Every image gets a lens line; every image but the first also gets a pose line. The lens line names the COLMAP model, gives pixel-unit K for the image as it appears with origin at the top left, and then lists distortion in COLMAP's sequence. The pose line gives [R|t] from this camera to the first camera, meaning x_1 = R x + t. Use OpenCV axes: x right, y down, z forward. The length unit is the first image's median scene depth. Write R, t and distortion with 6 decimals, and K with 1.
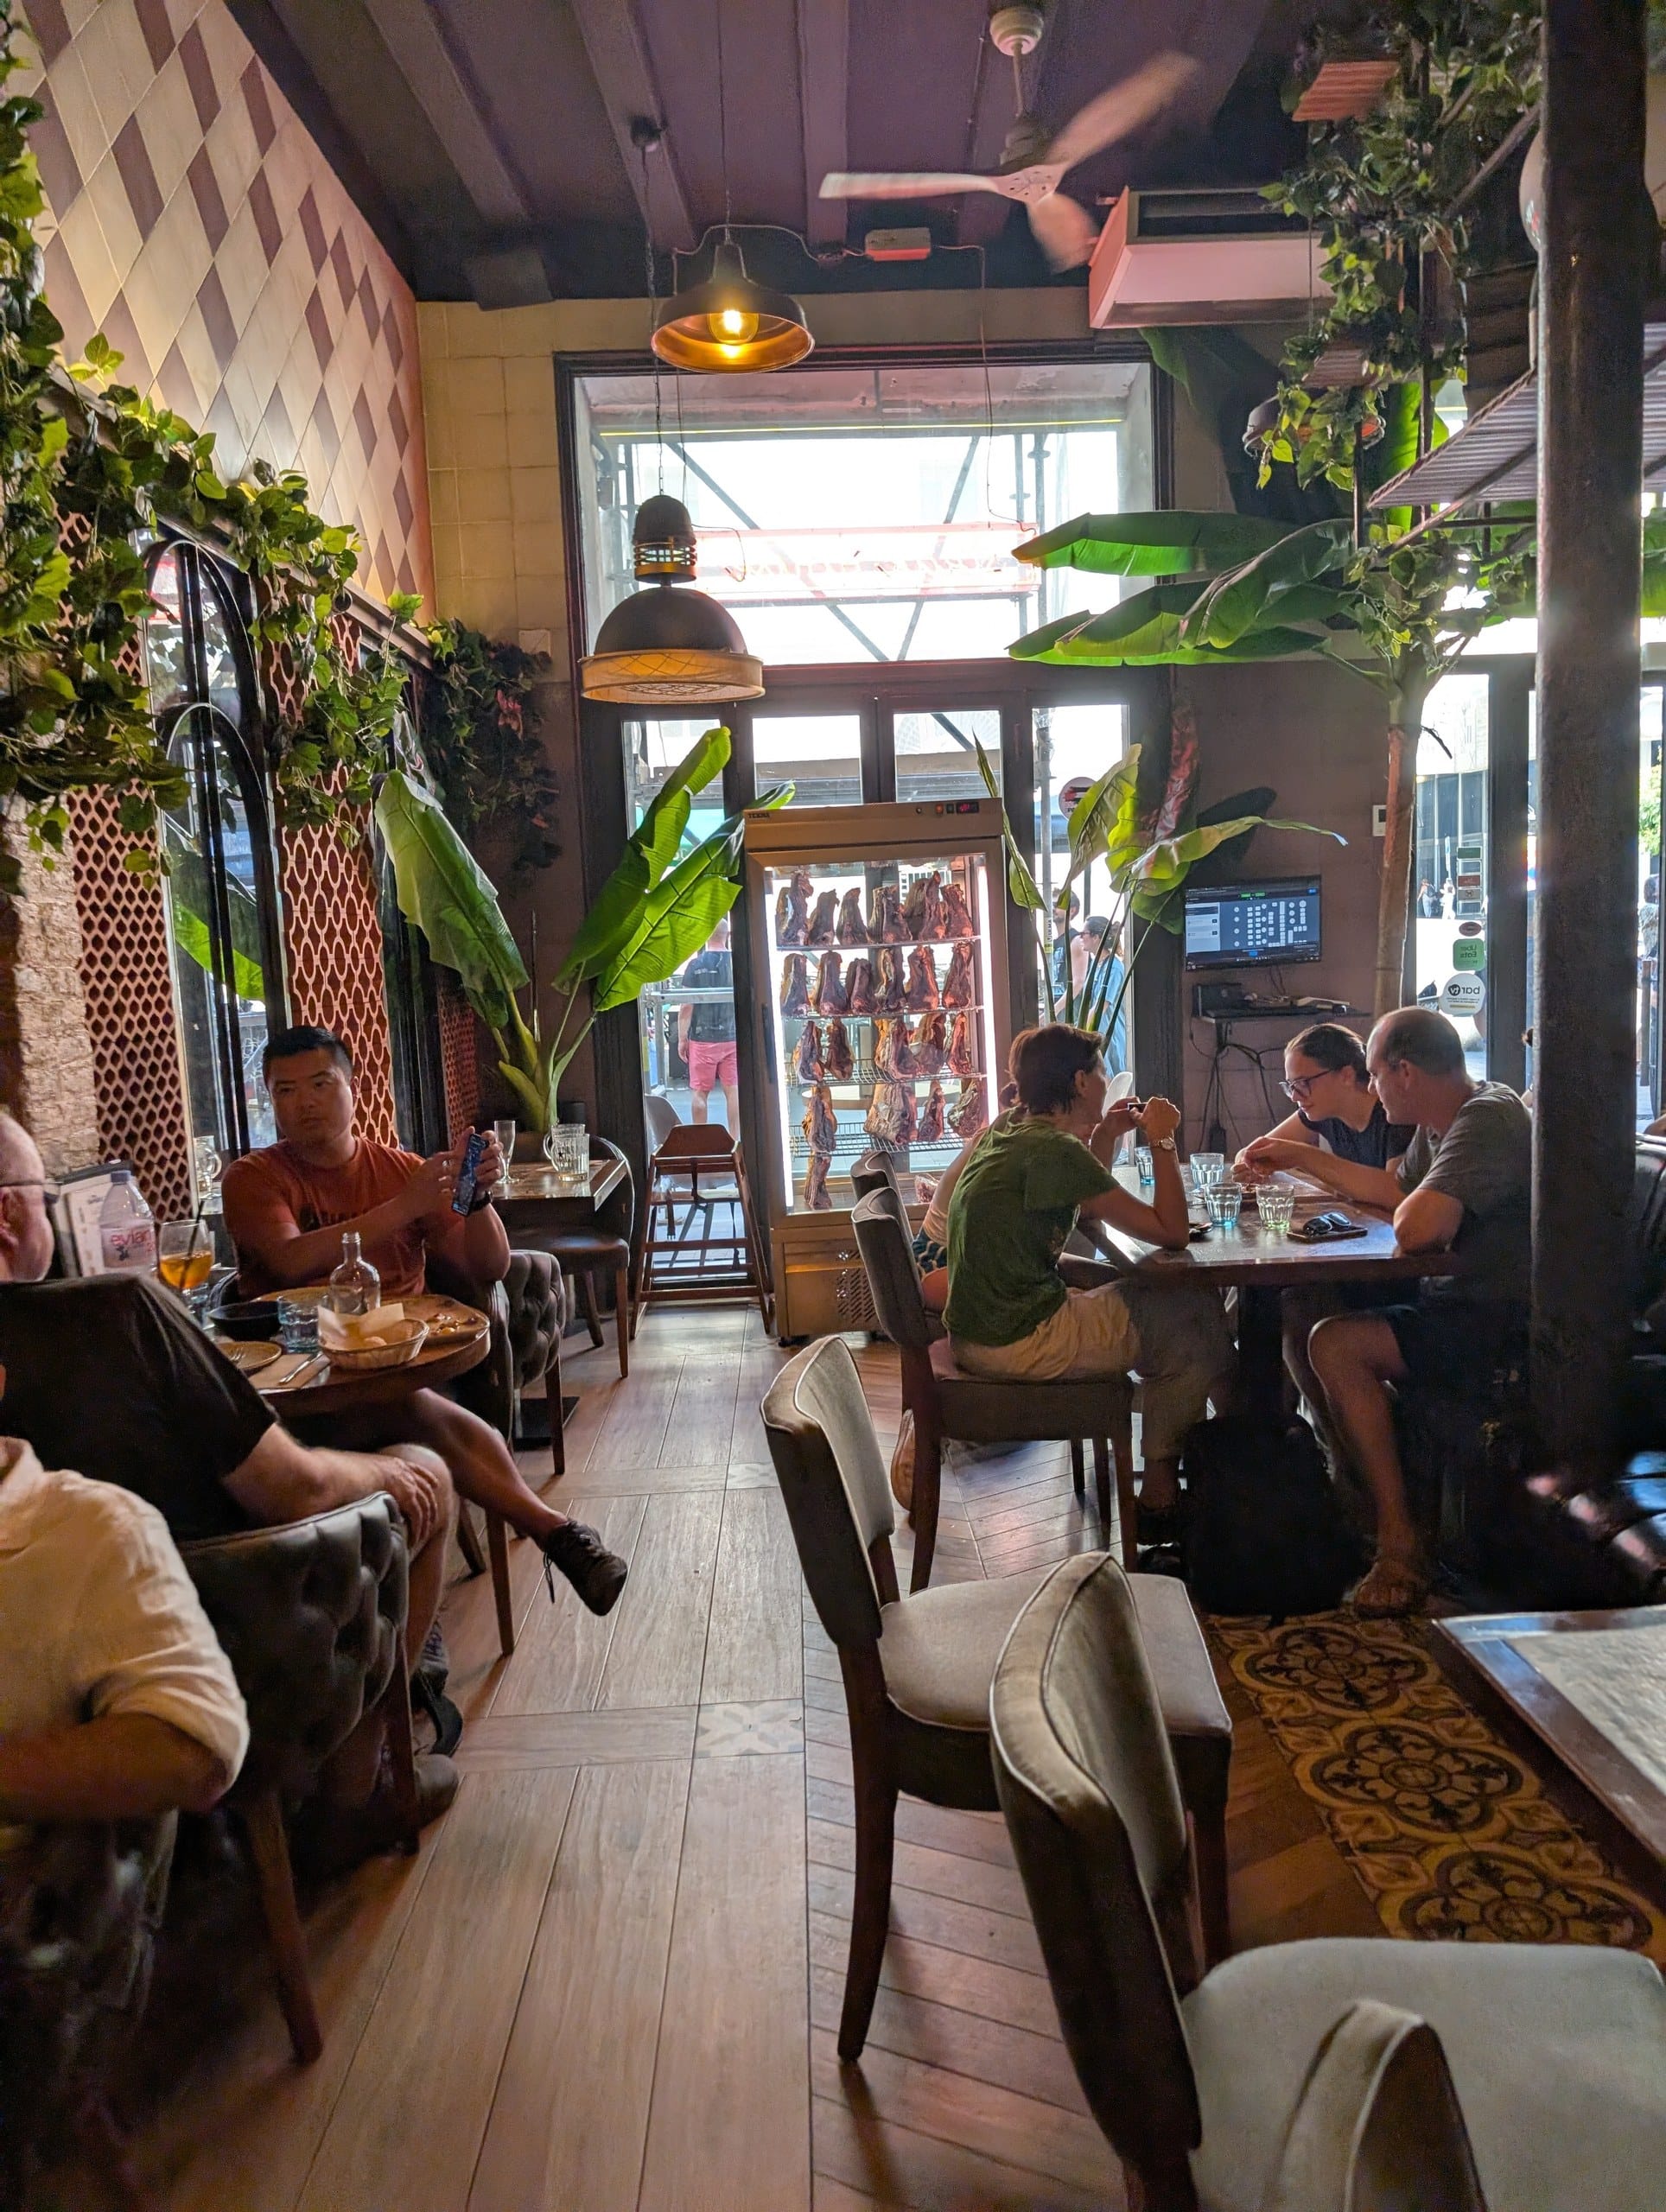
lens RADIAL K [[1581.6, 0, 833.0], [0, 1581.6, 1106.0], [0, 0, 1]] dist [0.019567, -0.008862]
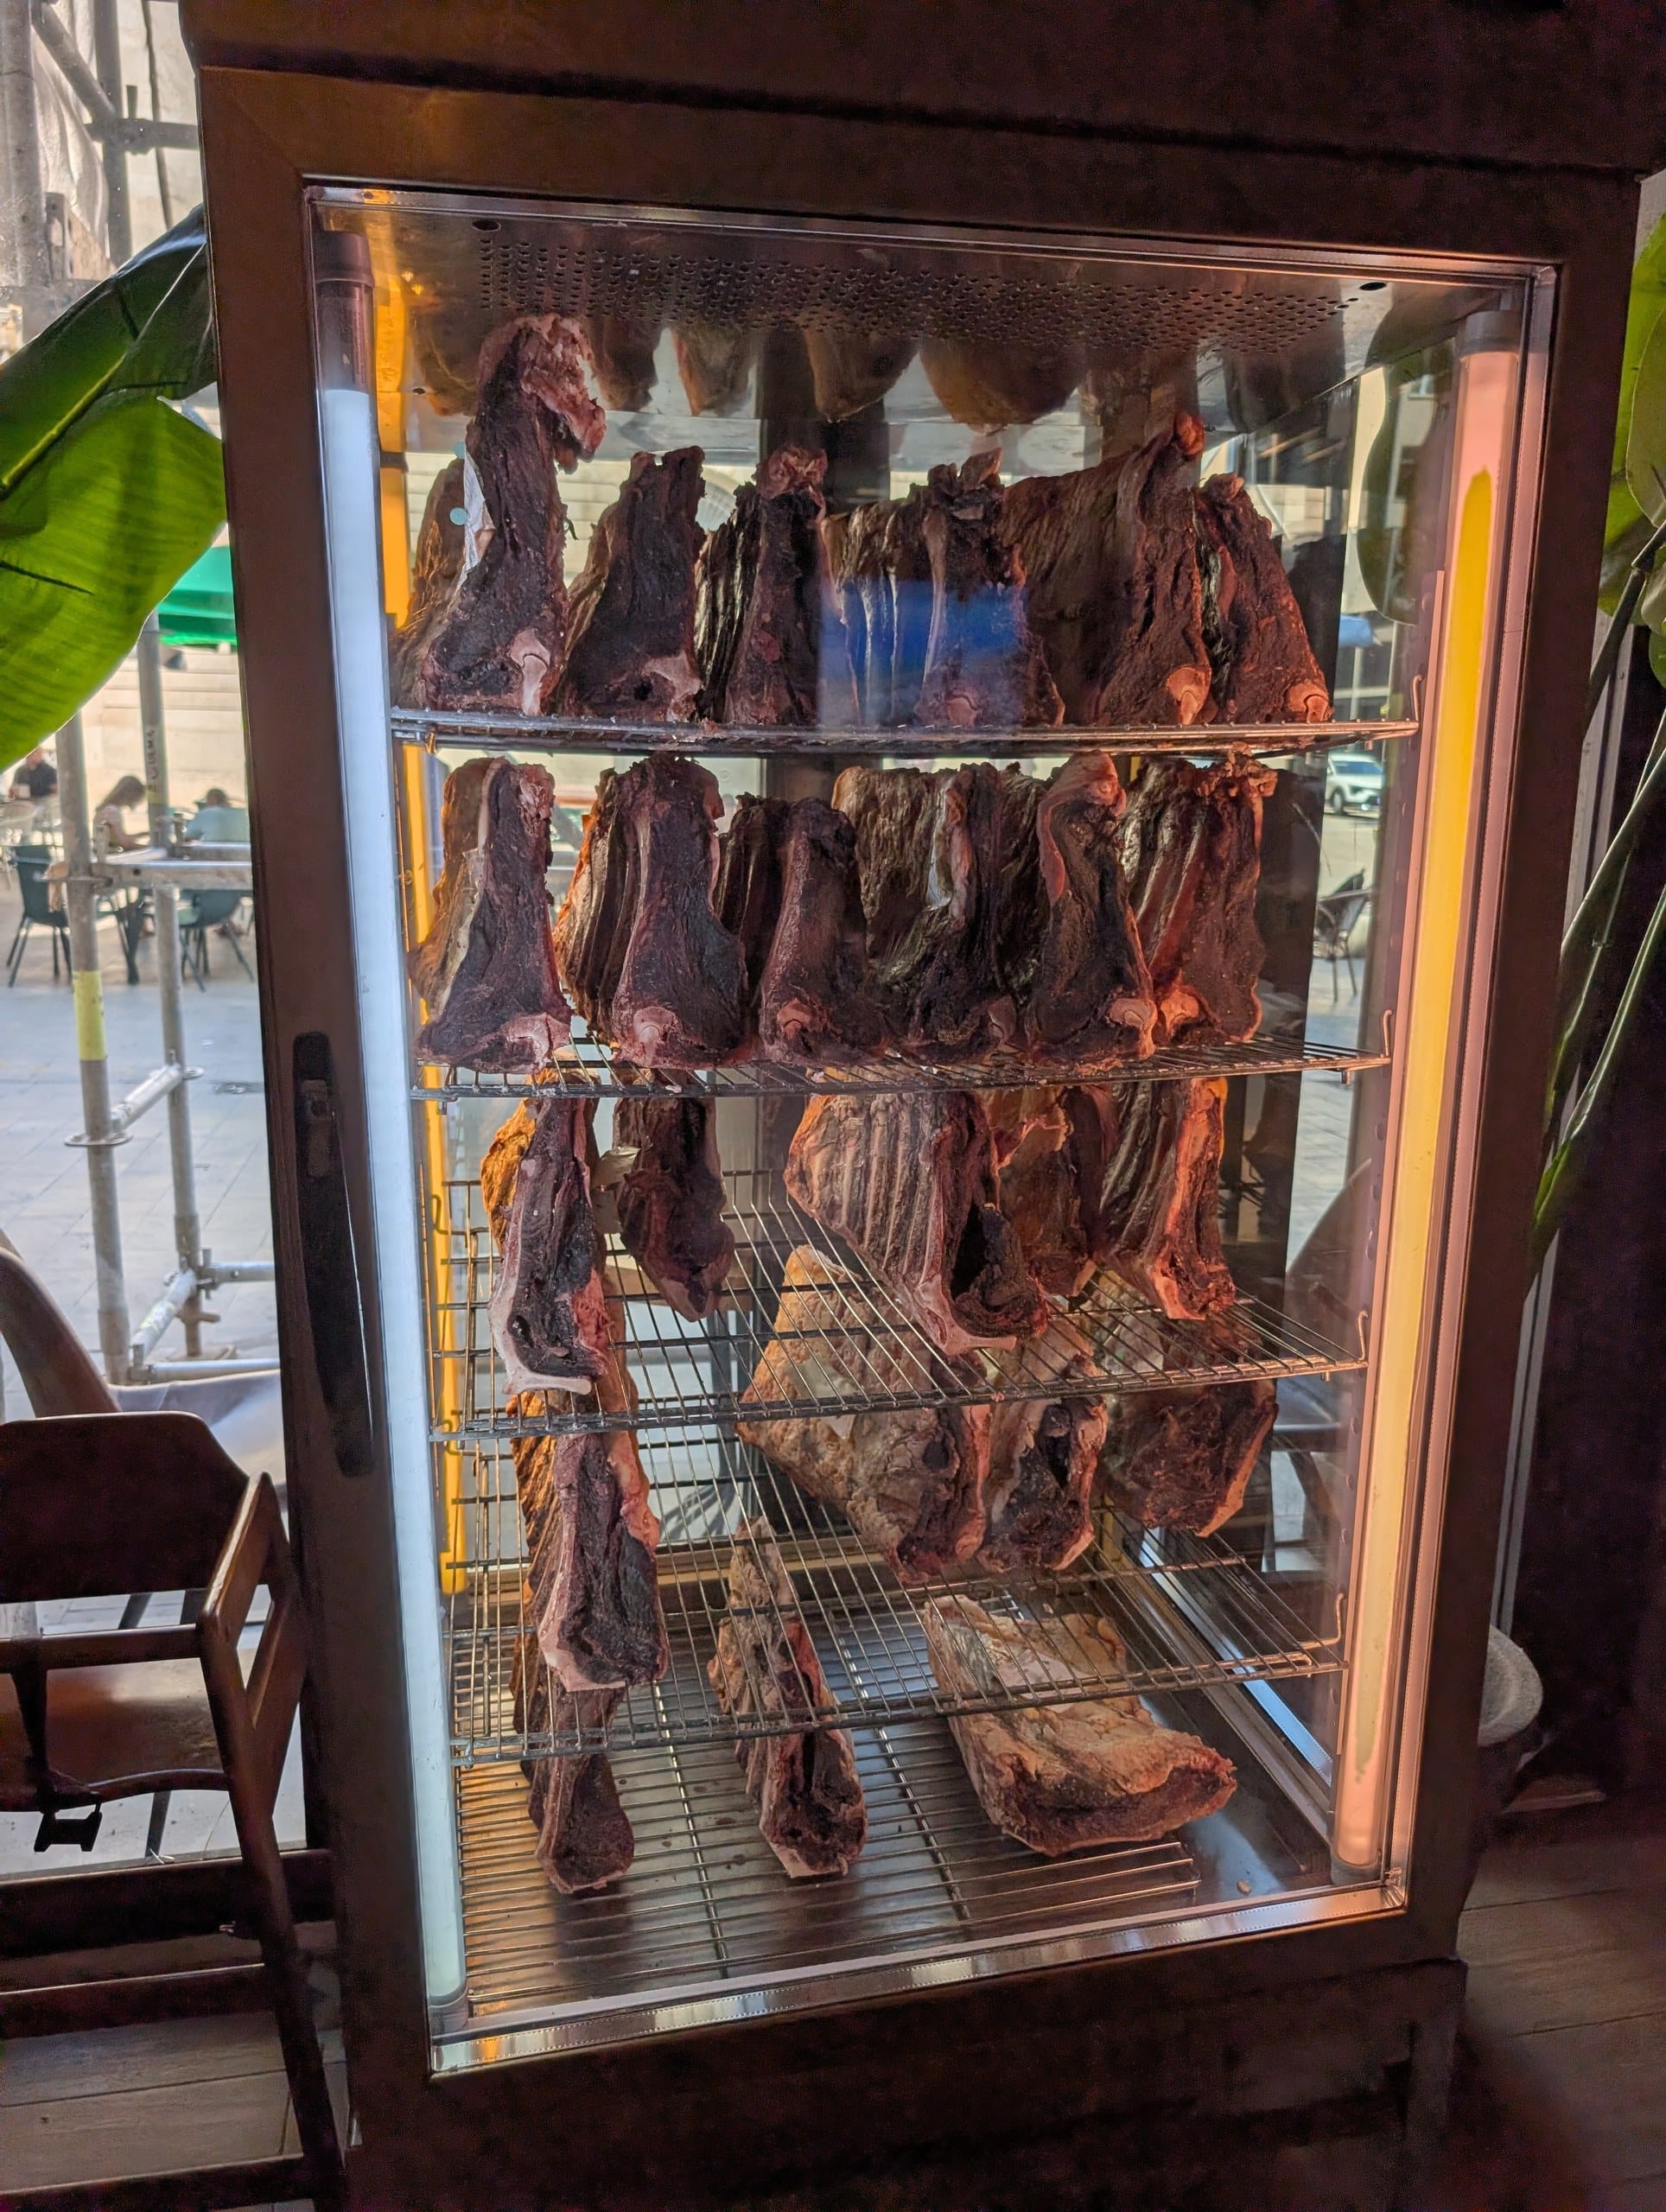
lens RADIAL K [[1581.6, 0, 833.0], [0, 1581.6, 1106.0], [0, 0, 1]] dist [0.019567, -0.008862]
pose [[0.981890, 0.022831, 0.188073, -0.018808], [-0.037232, 0.996607, 0.073402, -0.068053], [-0.185759, -0.079075, 0.979408, 0.791992]]
